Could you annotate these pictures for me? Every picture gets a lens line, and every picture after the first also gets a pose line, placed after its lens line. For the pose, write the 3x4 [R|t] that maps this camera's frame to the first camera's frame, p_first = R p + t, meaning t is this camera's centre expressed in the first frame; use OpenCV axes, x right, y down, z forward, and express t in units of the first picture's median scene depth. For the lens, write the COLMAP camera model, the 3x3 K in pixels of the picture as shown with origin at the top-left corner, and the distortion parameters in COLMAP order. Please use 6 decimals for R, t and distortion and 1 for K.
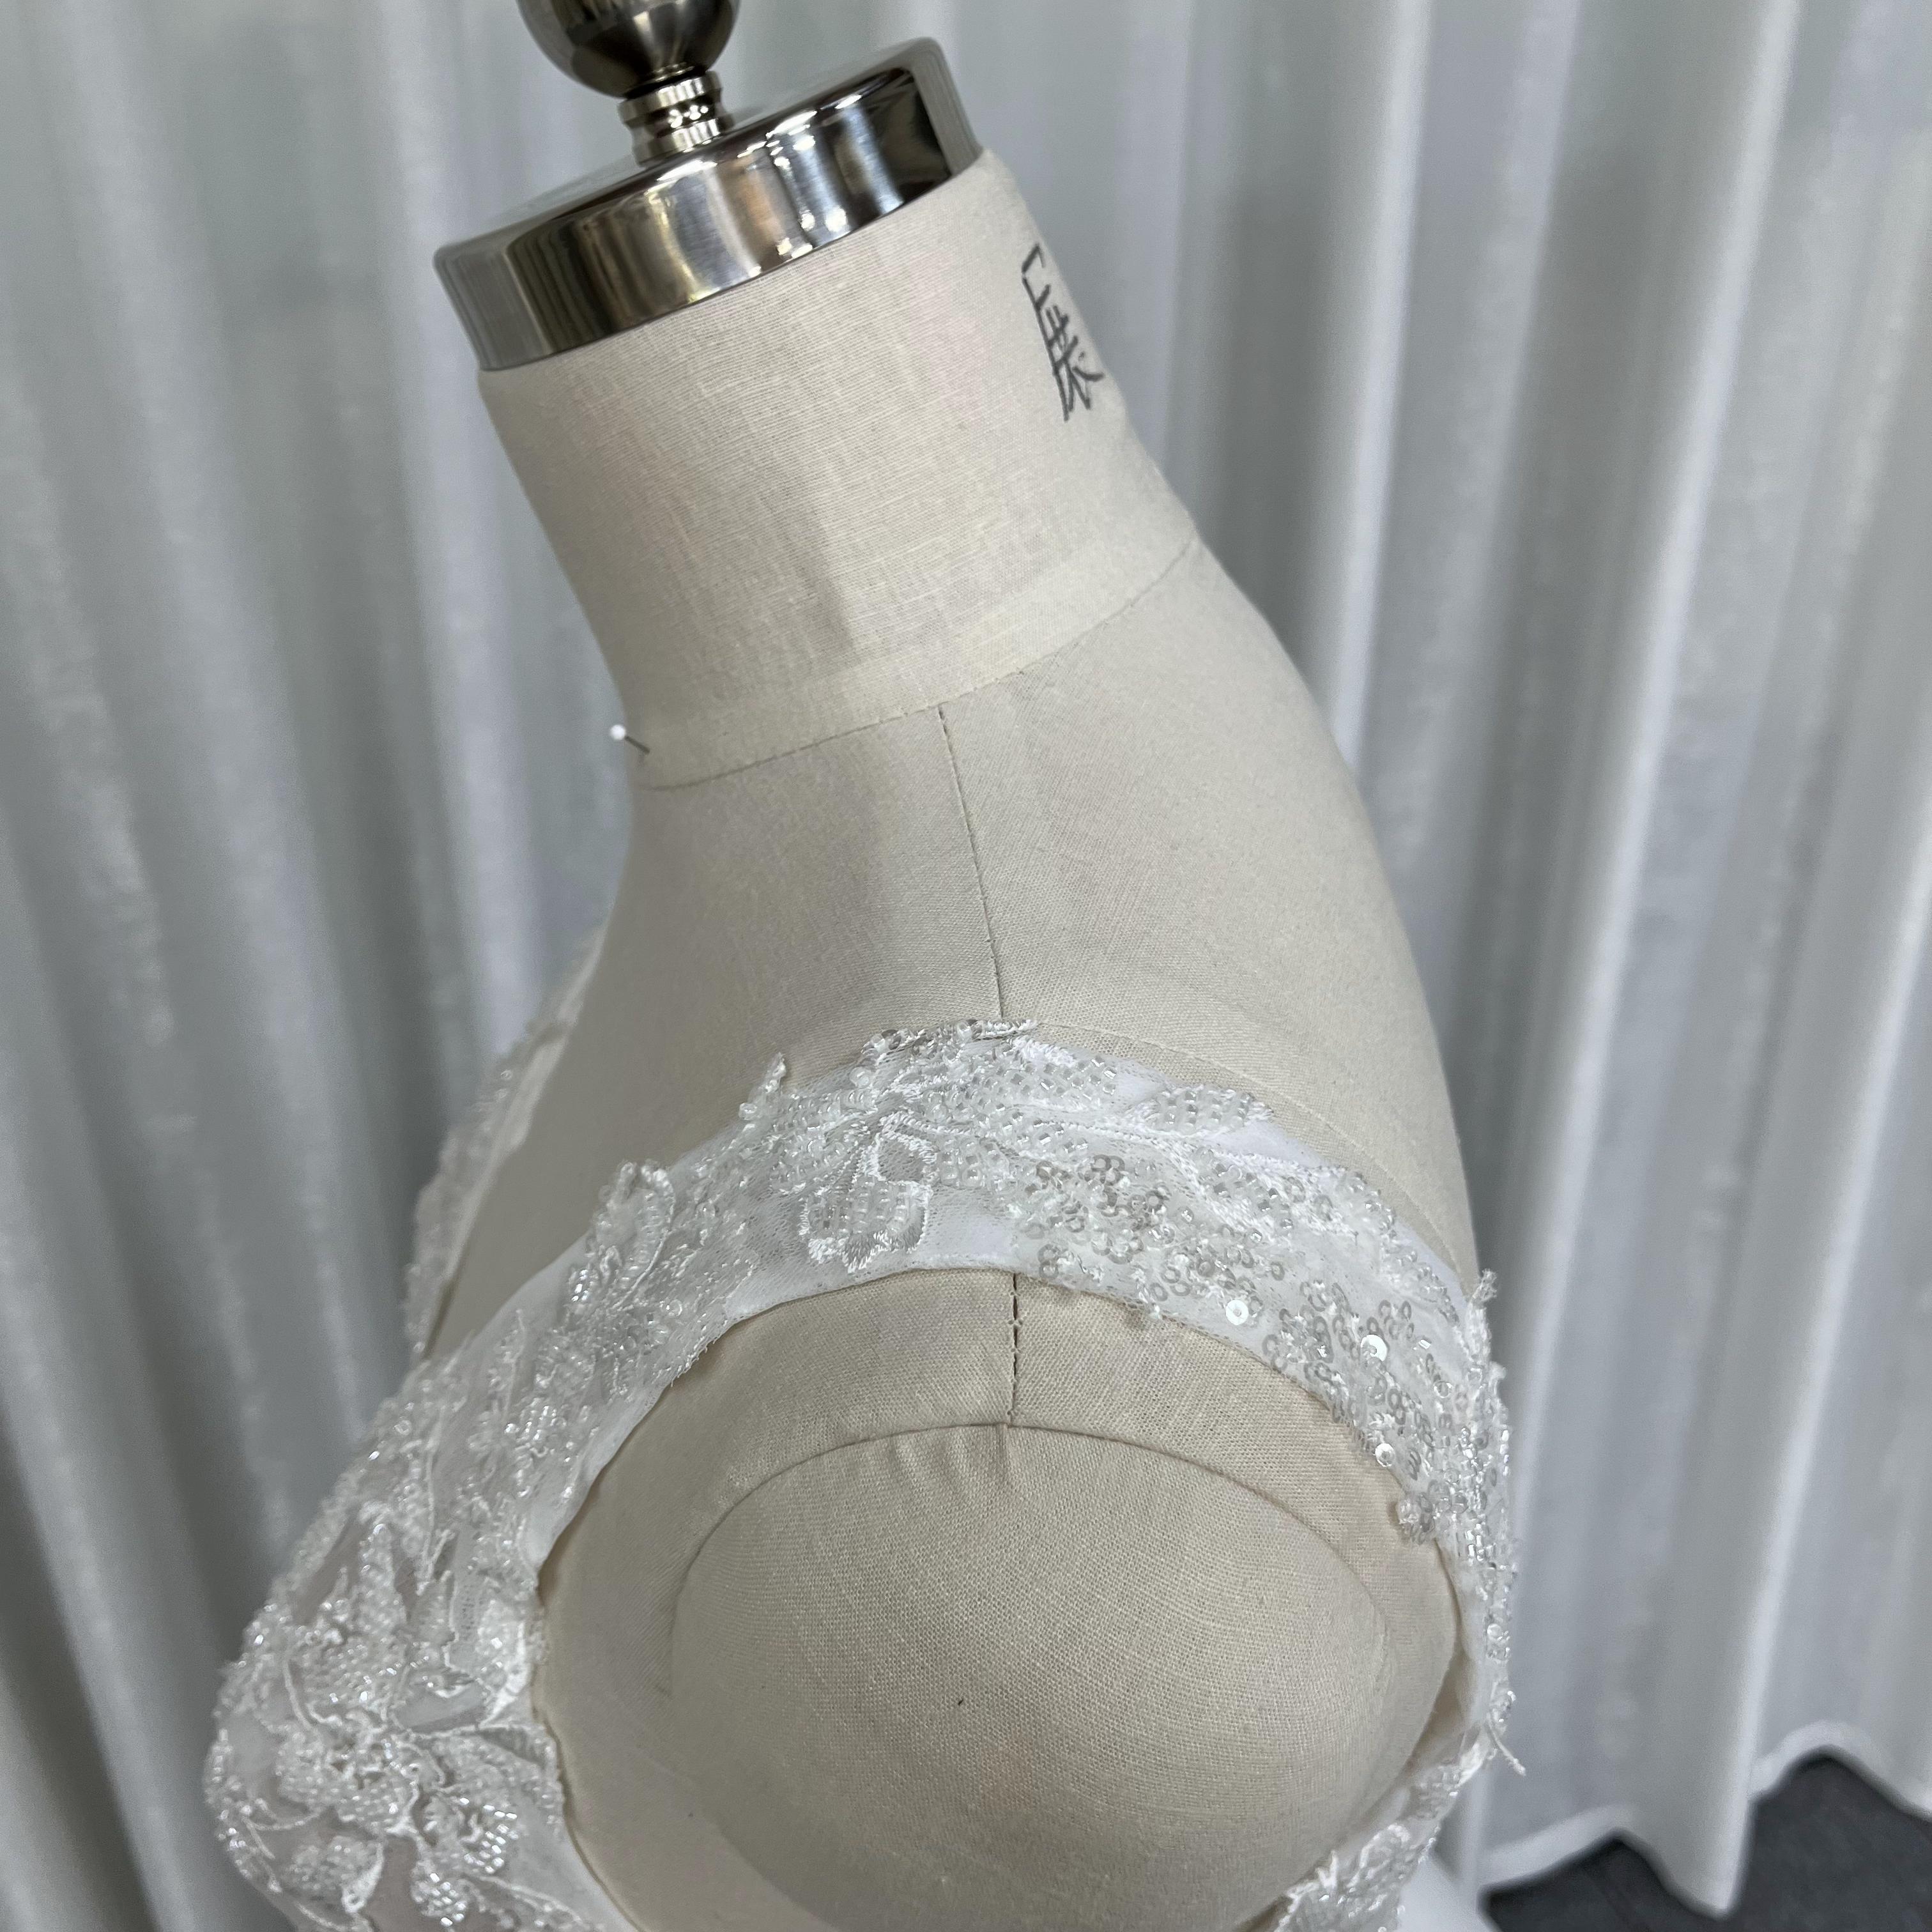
lens RADIAL K [[2030.9, 0, 995.4], [0, 2030.9, 948.2], [0, 0, 1]] dist [0.090826, -0.221555]
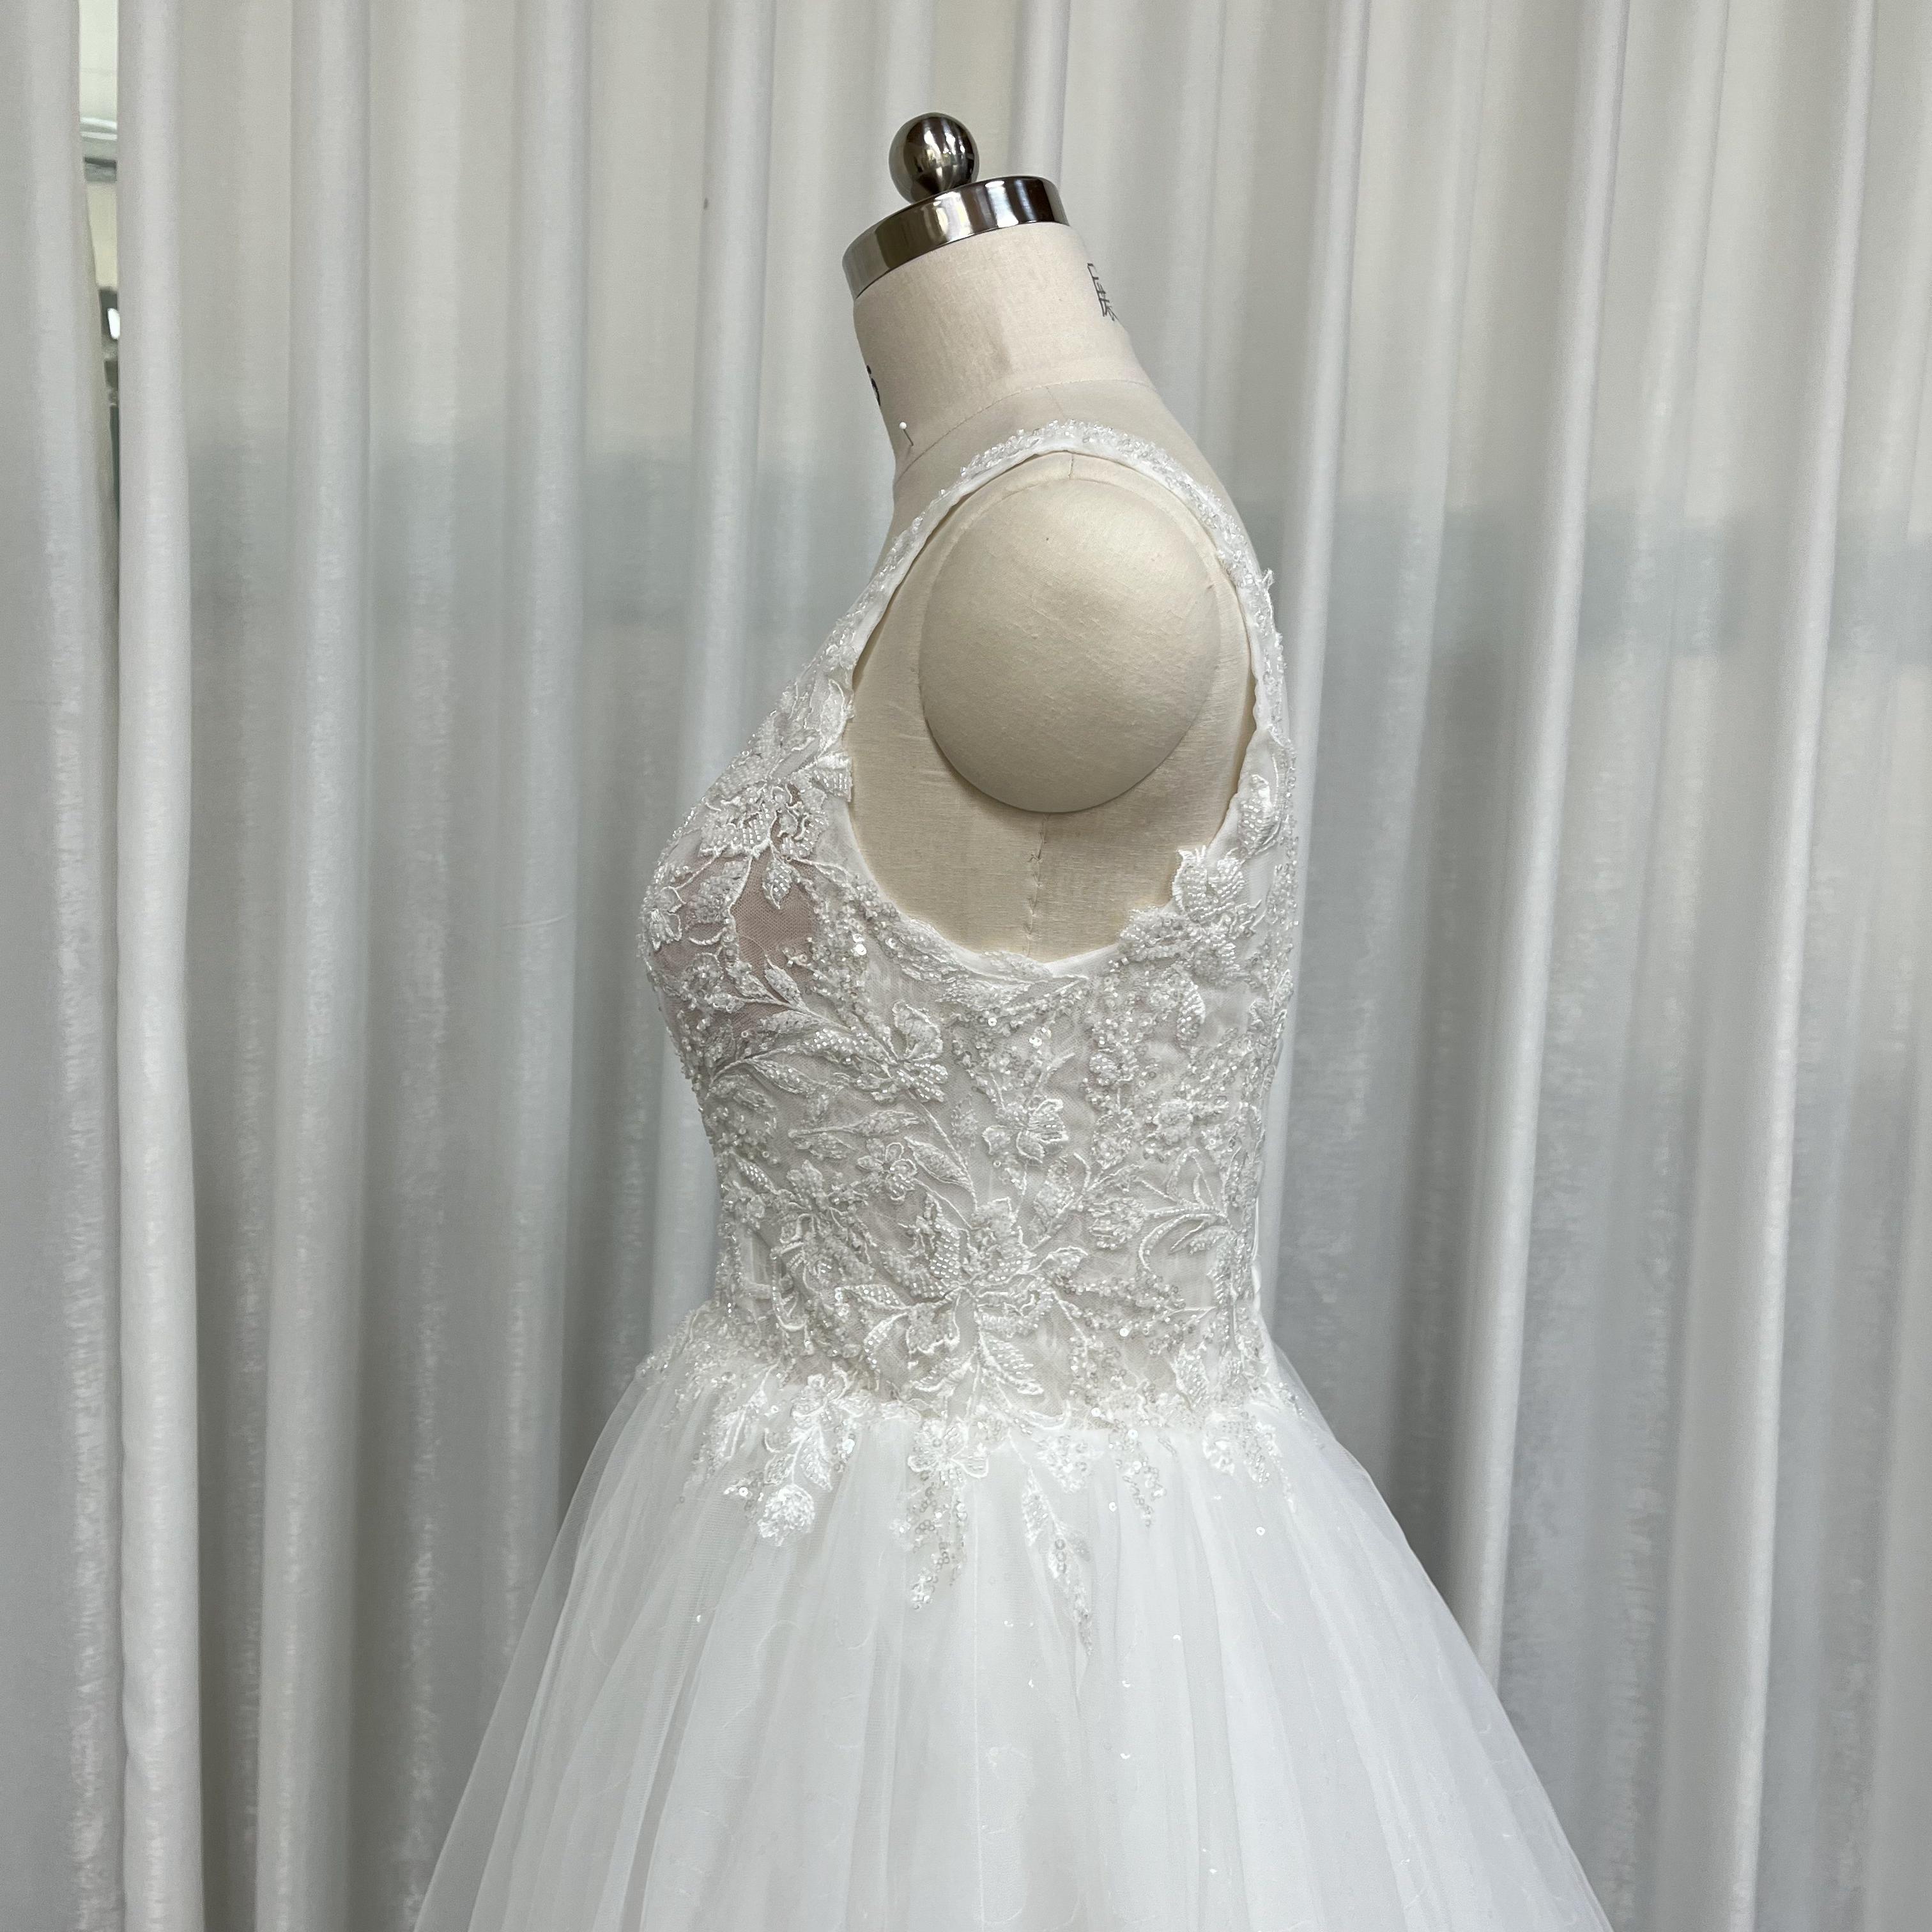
lens RADIAL K [[2033.9, 0, 971.1], [0, 2033.9, 933.9], [0, 0, 1]] dist [0.068878, -0.153580]
pose [[0.997975, 0.051325, -0.037576, 0.007293], [-0.062010, 0.916644, -0.394865, 1.402141], [0.014178, 0.396396, 0.917970, -0.933945]]
